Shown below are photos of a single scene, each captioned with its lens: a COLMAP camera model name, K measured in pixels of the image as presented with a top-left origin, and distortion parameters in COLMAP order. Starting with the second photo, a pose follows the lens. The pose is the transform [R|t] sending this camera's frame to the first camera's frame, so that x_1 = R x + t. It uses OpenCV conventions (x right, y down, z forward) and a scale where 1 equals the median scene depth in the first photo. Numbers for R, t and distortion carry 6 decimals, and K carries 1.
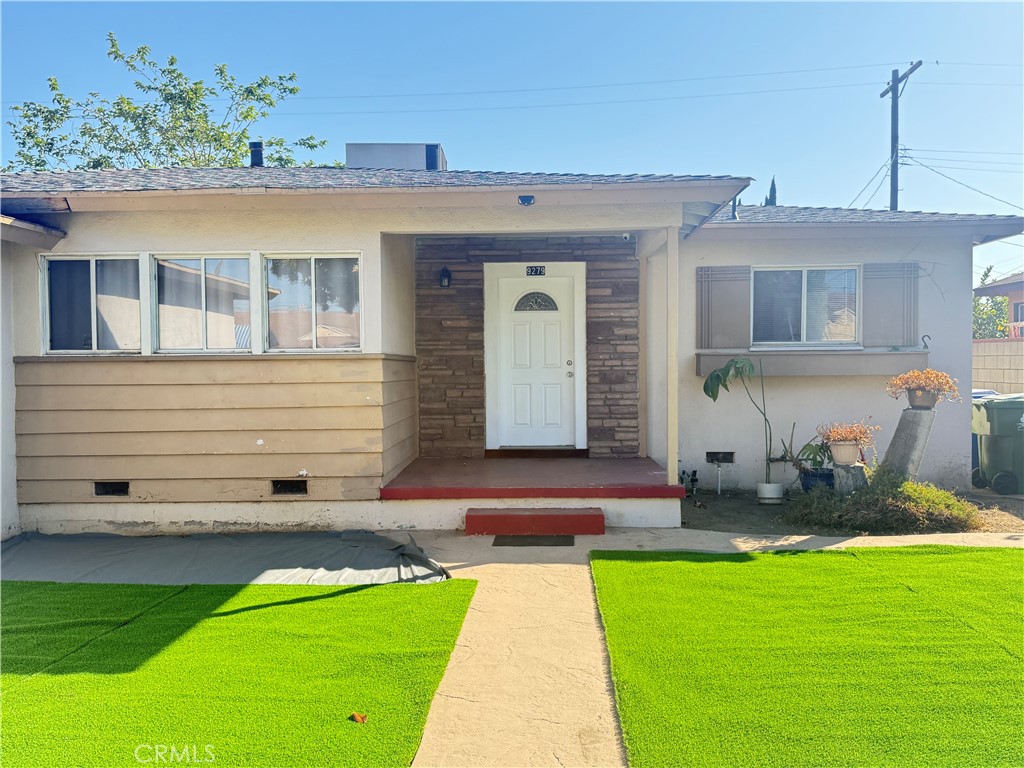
lens RADIAL K [[905.7, 0, 512.0], [0, 905.7, 384.0], [0, 0, 1]] dist [0.093993, -0.001982]
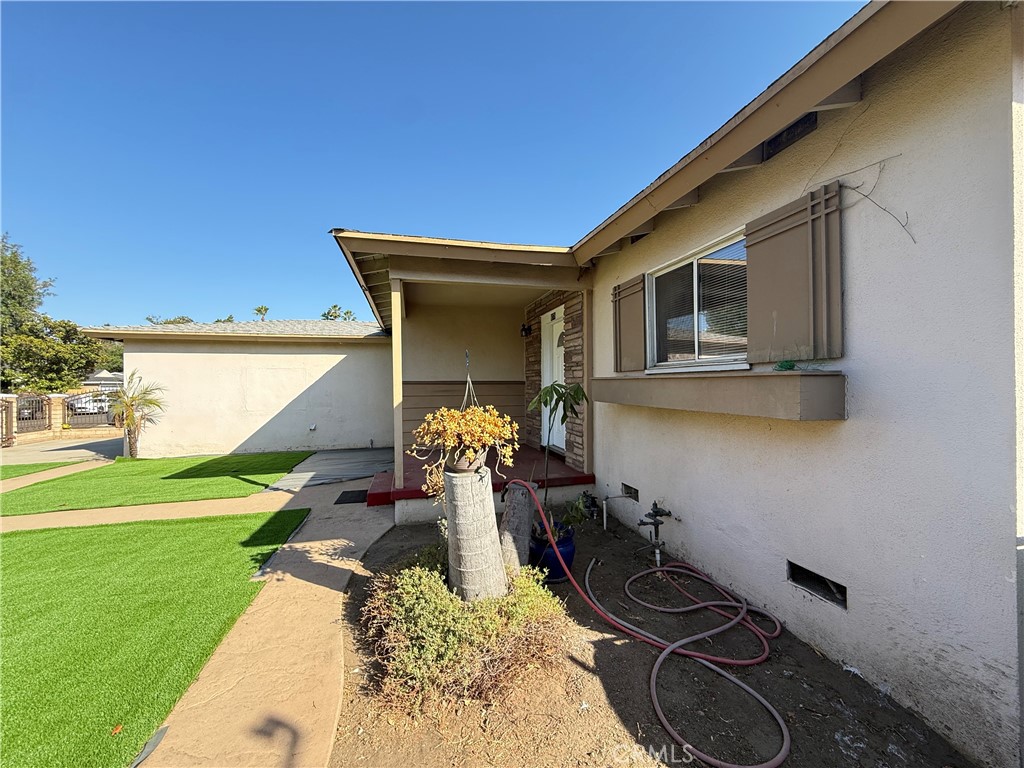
lens RADIAL K [[406.1, 0, 510.3], [0, 406.1, 385.4], [0, 0, 1]] dist [-0.000561, 0.000003]
pose [[0.275049, 0.008734, -0.961391, 0.587968], [-0.014039, 0.999889, 0.005068, -0.026155], [0.961328, 0.012103, 0.275141, 0.780682]]
